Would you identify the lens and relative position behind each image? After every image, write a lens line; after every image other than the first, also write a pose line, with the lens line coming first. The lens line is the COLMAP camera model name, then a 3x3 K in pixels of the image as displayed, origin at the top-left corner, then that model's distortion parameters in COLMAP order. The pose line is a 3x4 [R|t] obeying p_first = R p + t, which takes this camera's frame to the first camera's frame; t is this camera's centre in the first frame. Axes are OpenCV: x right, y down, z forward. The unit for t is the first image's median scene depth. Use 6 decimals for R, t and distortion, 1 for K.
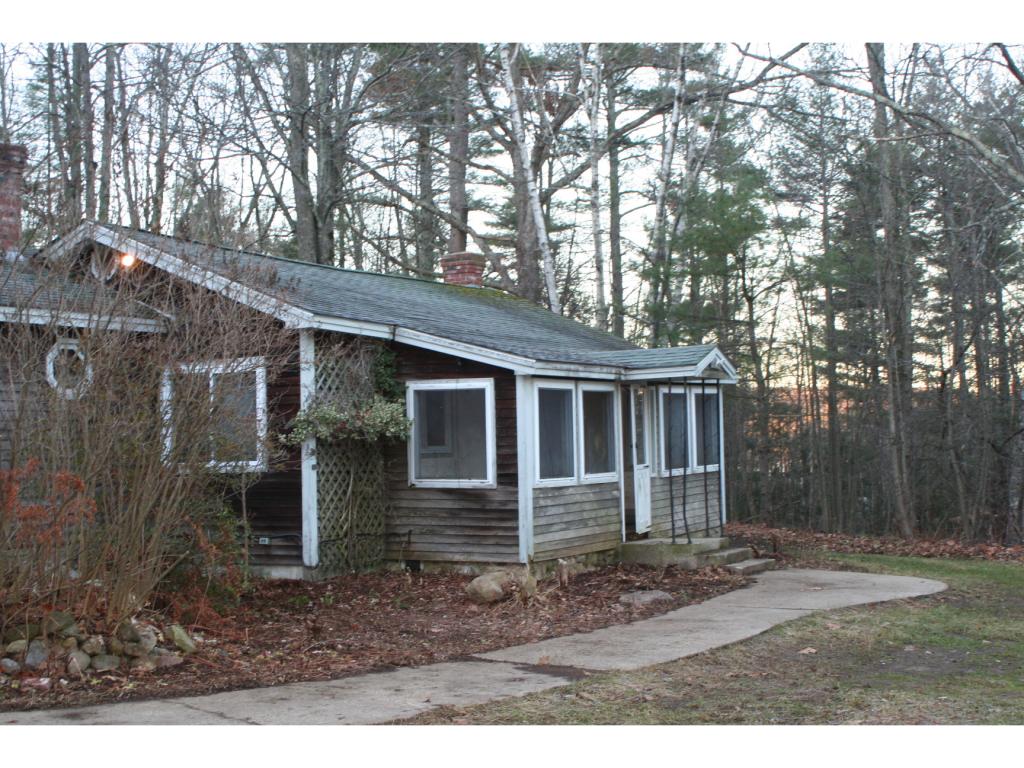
lens RADIAL K [[1479.9, 0, 512.0], [0, 1479.9, 384.0], [0, 0, 1]] dist [-0.124135, 0.060309]
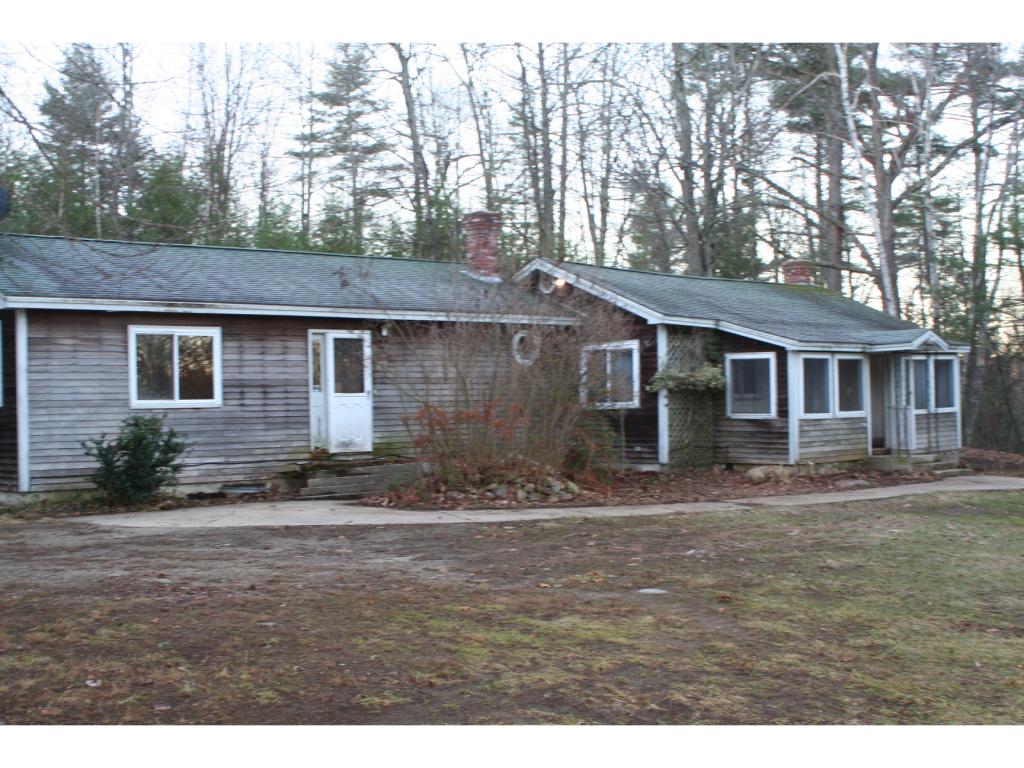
lens RADIAL K [[1307.4, 0, 512.0], [0, 1307.4, 384.0], [0, 0, 1]] dist [-0.227870, -0.000653]
pose [[0.948313, 0.003105, -0.317321, 0.166442], [0.007035, 0.999501, 0.030801, -0.014827], [0.317259, -0.031441, 0.947818, -0.453556]]
